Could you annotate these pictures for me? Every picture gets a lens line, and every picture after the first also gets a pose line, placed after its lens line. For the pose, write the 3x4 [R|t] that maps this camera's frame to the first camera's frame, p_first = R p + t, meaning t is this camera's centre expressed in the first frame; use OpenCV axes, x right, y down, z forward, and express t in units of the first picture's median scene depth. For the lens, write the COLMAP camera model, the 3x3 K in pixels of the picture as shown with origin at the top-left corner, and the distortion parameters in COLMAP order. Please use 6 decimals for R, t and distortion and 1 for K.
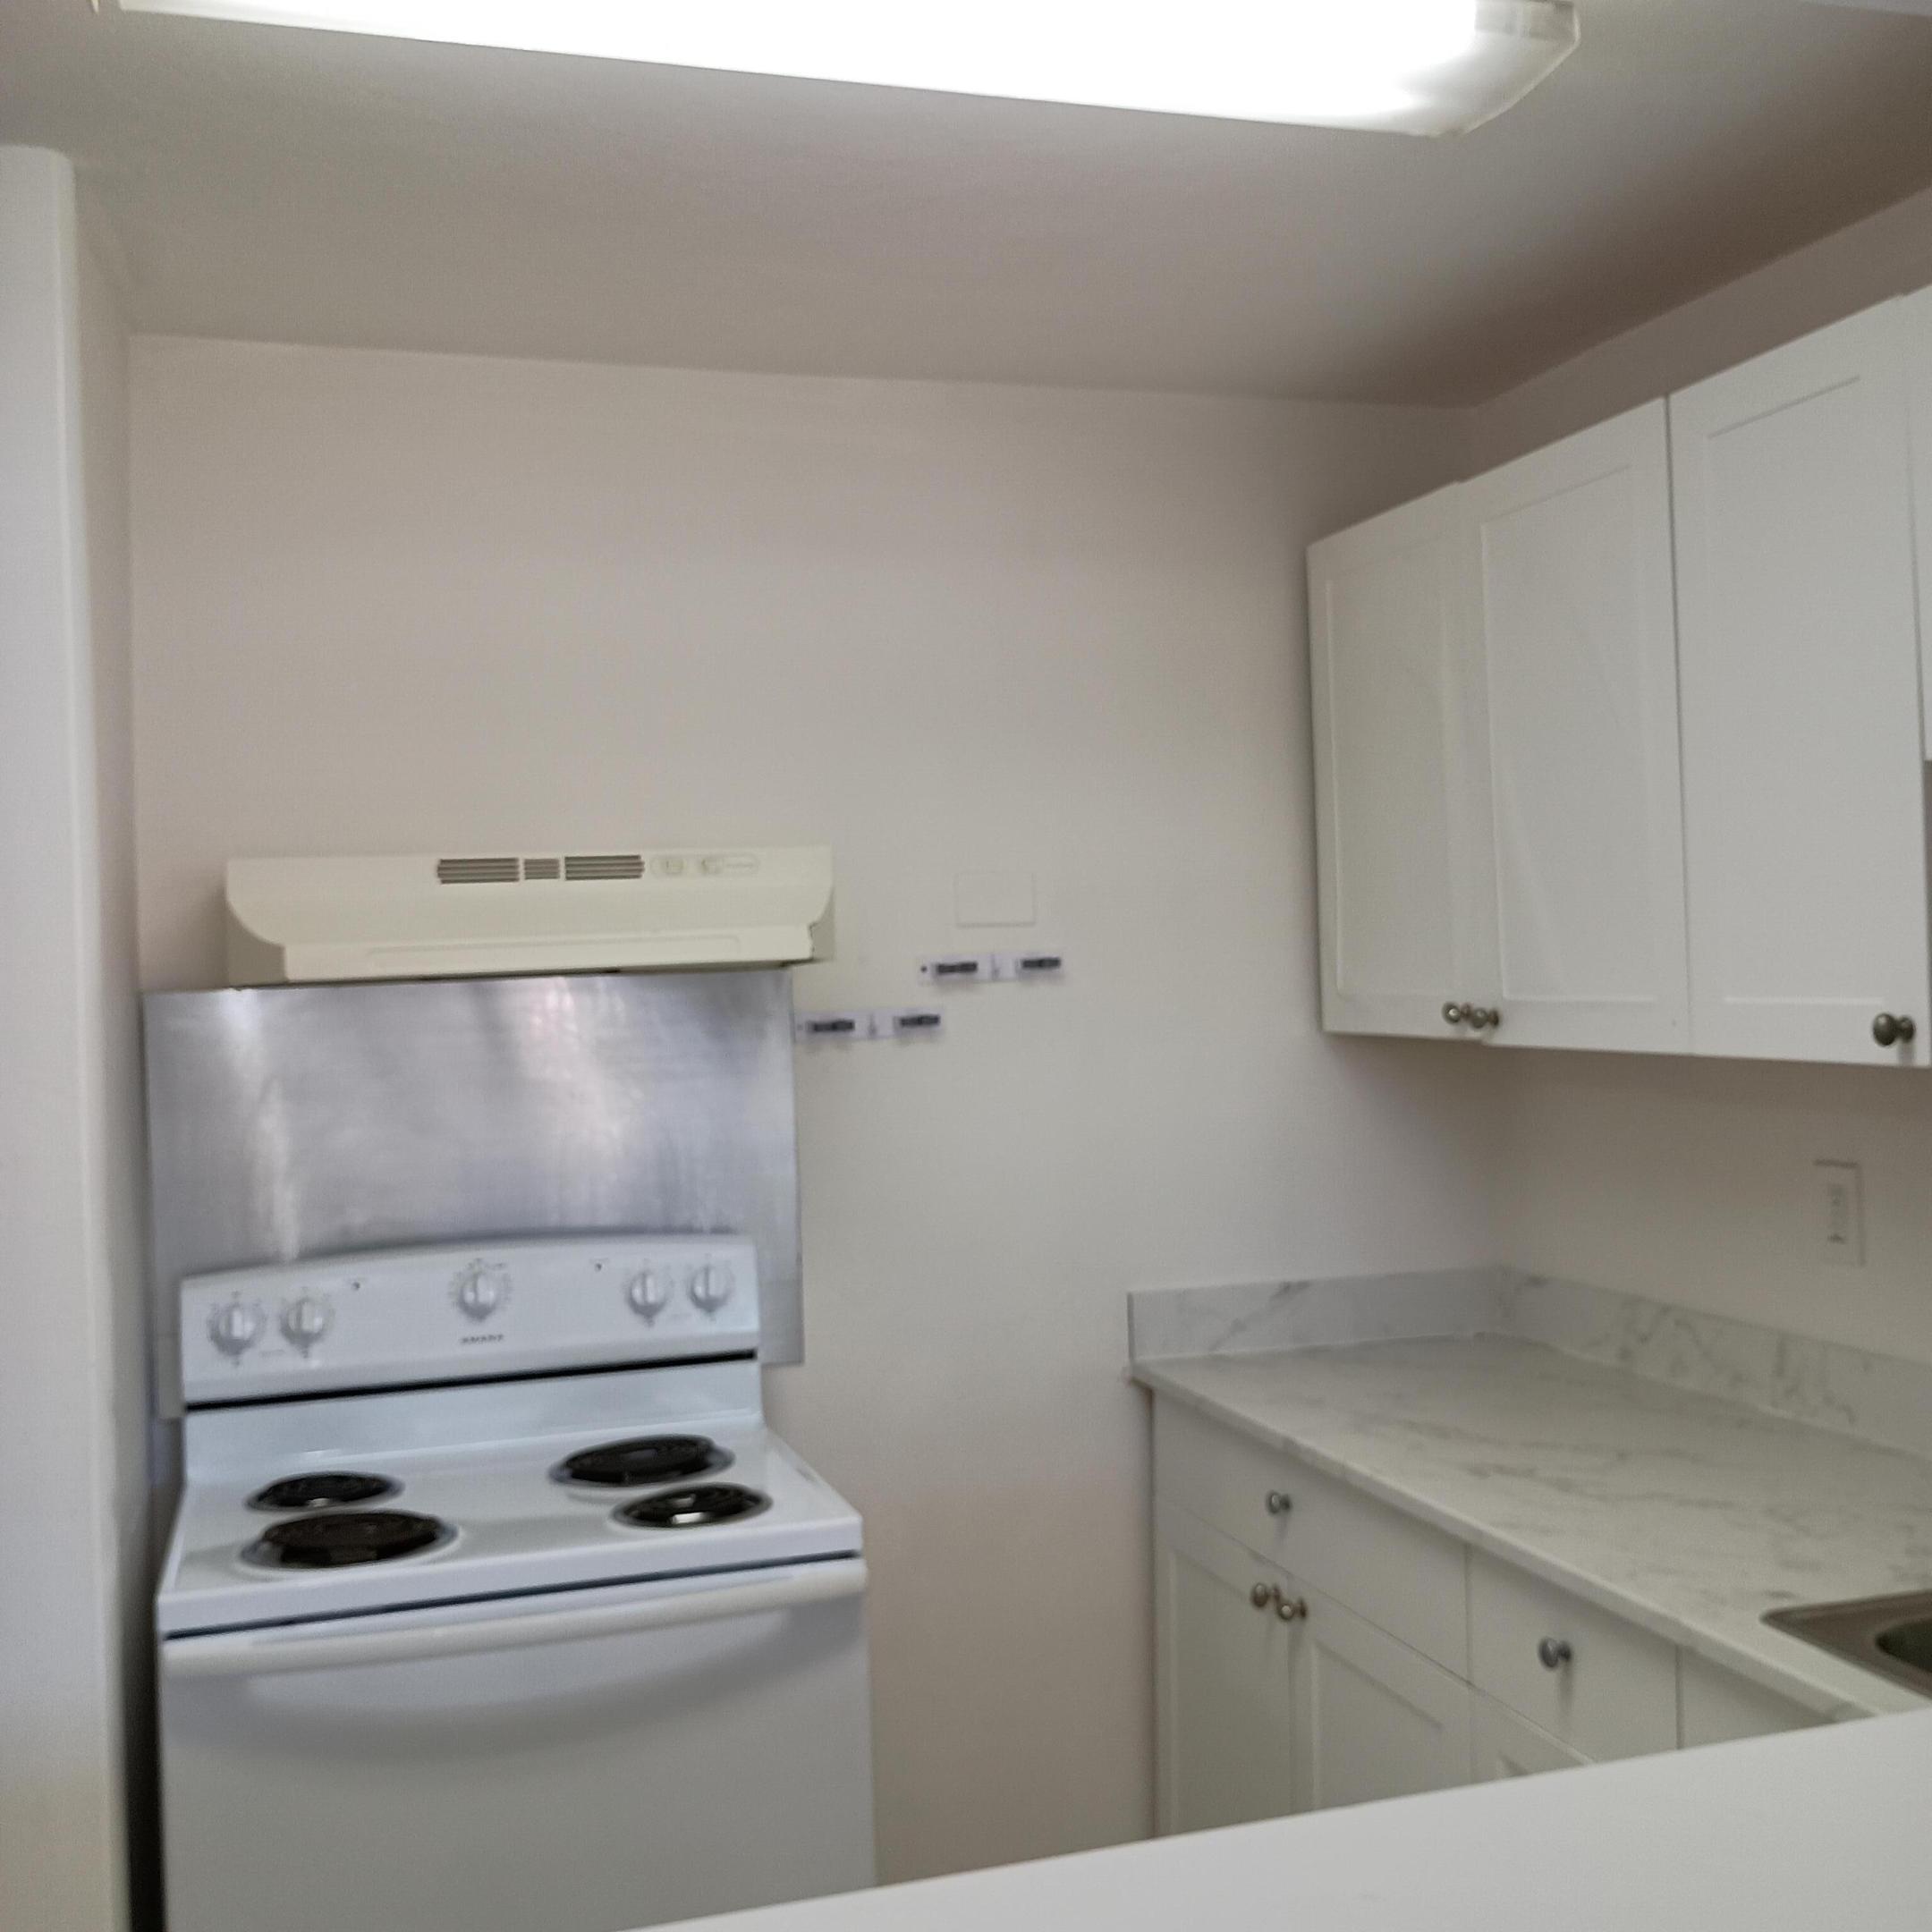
lens RADIAL K [[2124.4, 0, 977.7], [0, 2124.4, 962.3], [0, 0, 1]] dist [0.046700, 0.000000]
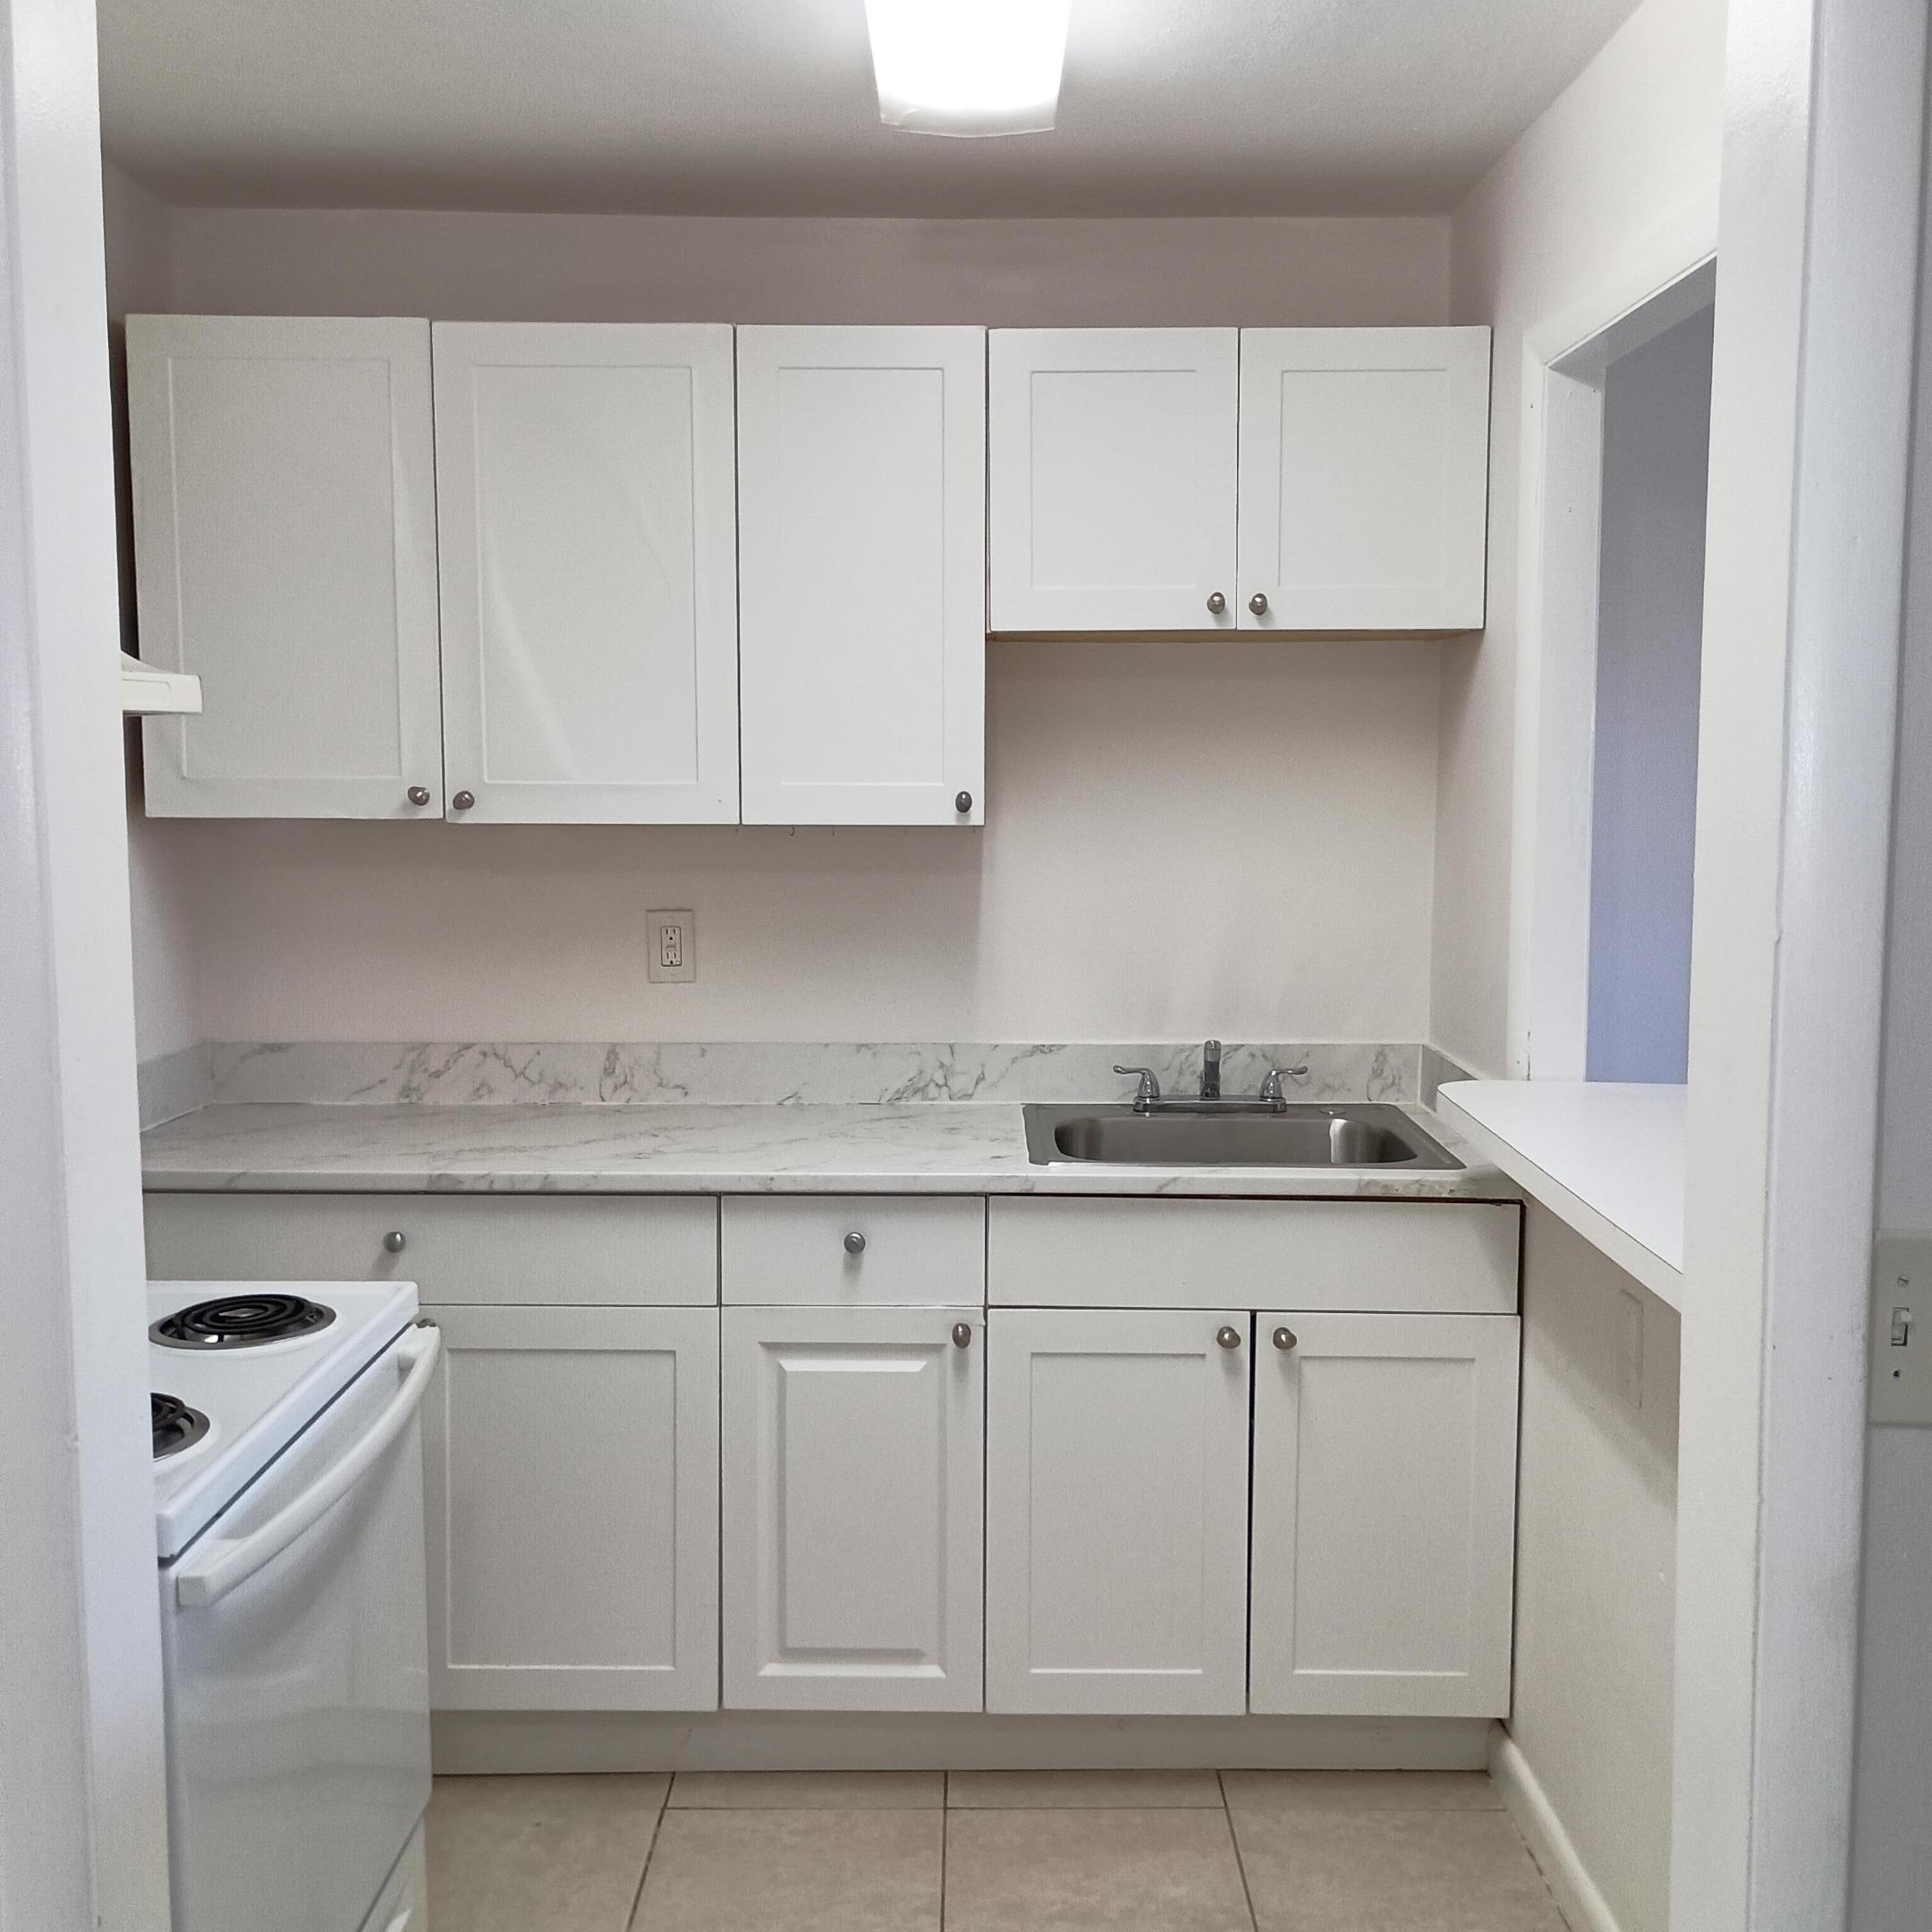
lens RADIAL K [[2124.4, 0, 954.1], [0, 2124.4, 956.9], [0, 0, 1]] dist [0.046700, 0.000000]
pose [[0.309781, -0.051758, 0.949398, -0.775232], [-0.014451, 0.998146, 0.059131, 0.038752], [-0.950698, -0.032038, 0.308458, 0.386081]]
